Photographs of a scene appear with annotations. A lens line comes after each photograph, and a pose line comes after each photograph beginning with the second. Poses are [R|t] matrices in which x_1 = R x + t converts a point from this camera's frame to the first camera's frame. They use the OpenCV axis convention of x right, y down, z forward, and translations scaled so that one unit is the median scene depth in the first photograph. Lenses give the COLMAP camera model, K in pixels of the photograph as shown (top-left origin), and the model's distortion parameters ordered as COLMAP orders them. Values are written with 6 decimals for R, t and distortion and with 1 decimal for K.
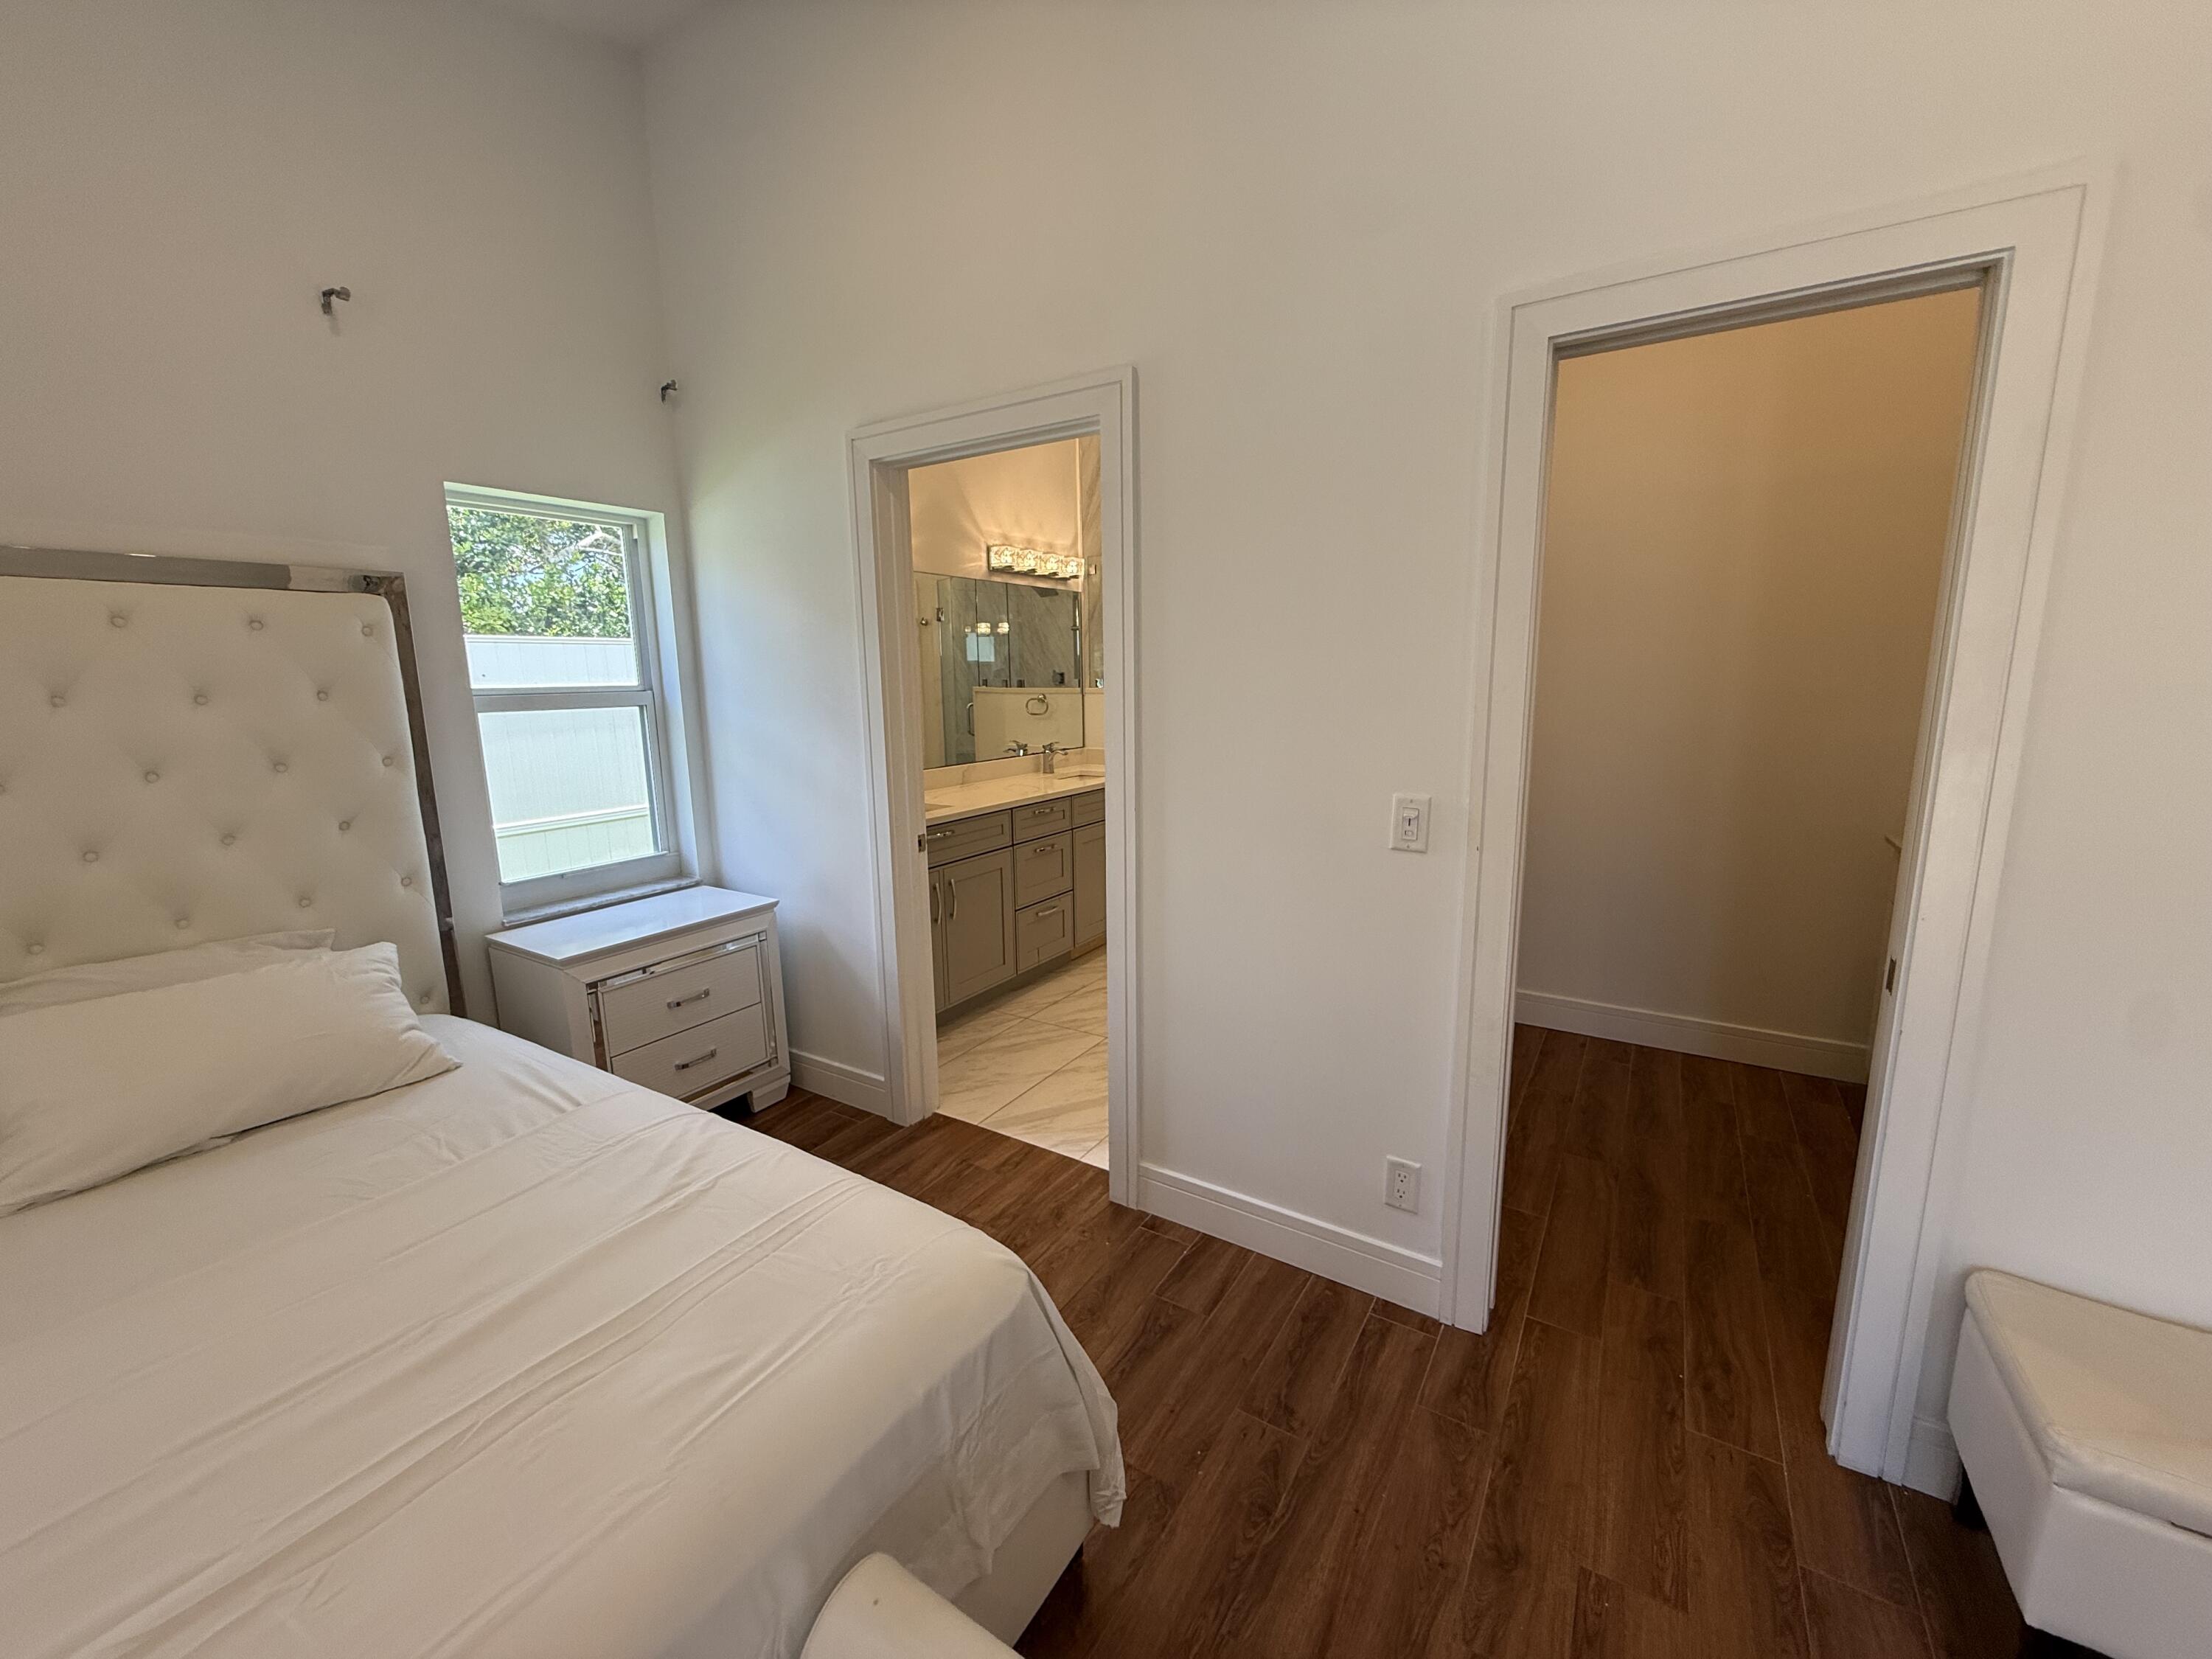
lens RADIAL K [[889.8, 0, 1101.1], [0, 889.8, 822.2], [0, 0, 1]] dist [-0.009715, -0.000021]
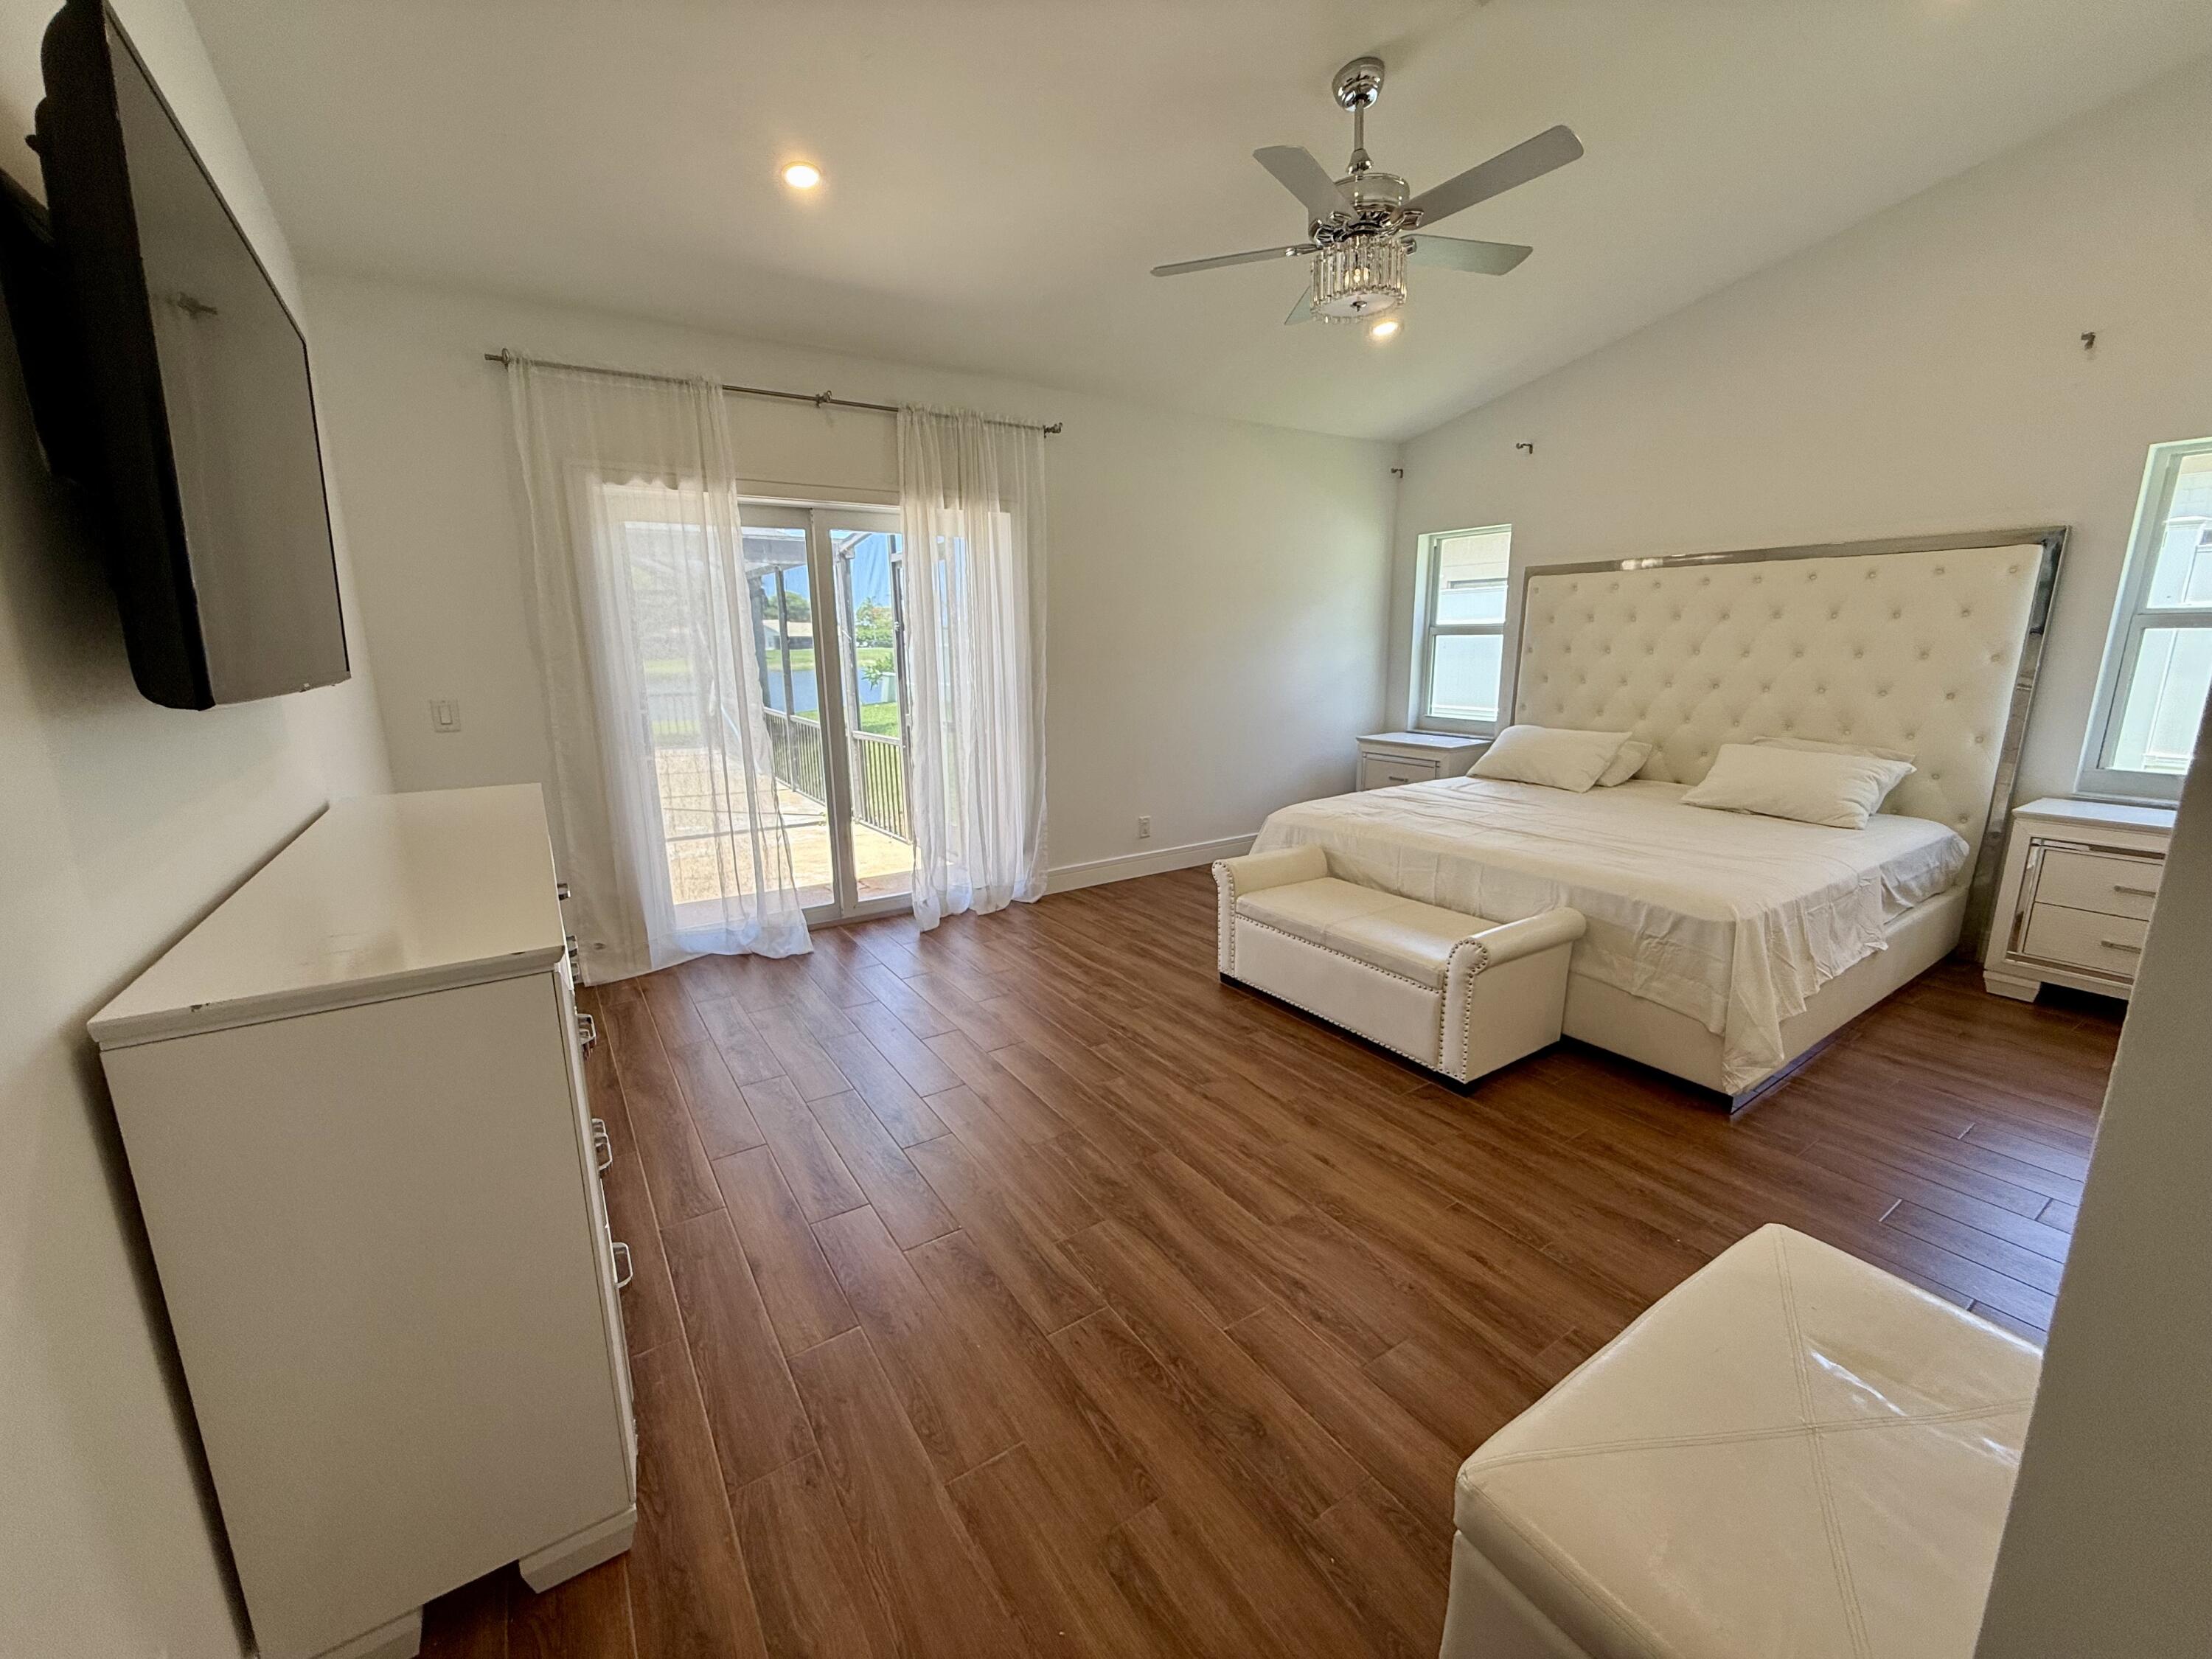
lens RADIAL K [[889.8, 0, 1102.7], [0, 889.8, 823.9], [0, 0, 1]] dist [-0.009715, -0.000021]
pose [[-0.415142, 0.212460, -0.884600, 0.842484], [-0.134734, 0.947267, 0.290742, -0.022931], [0.899724, 0.239885, -0.364625, 0.168665]]
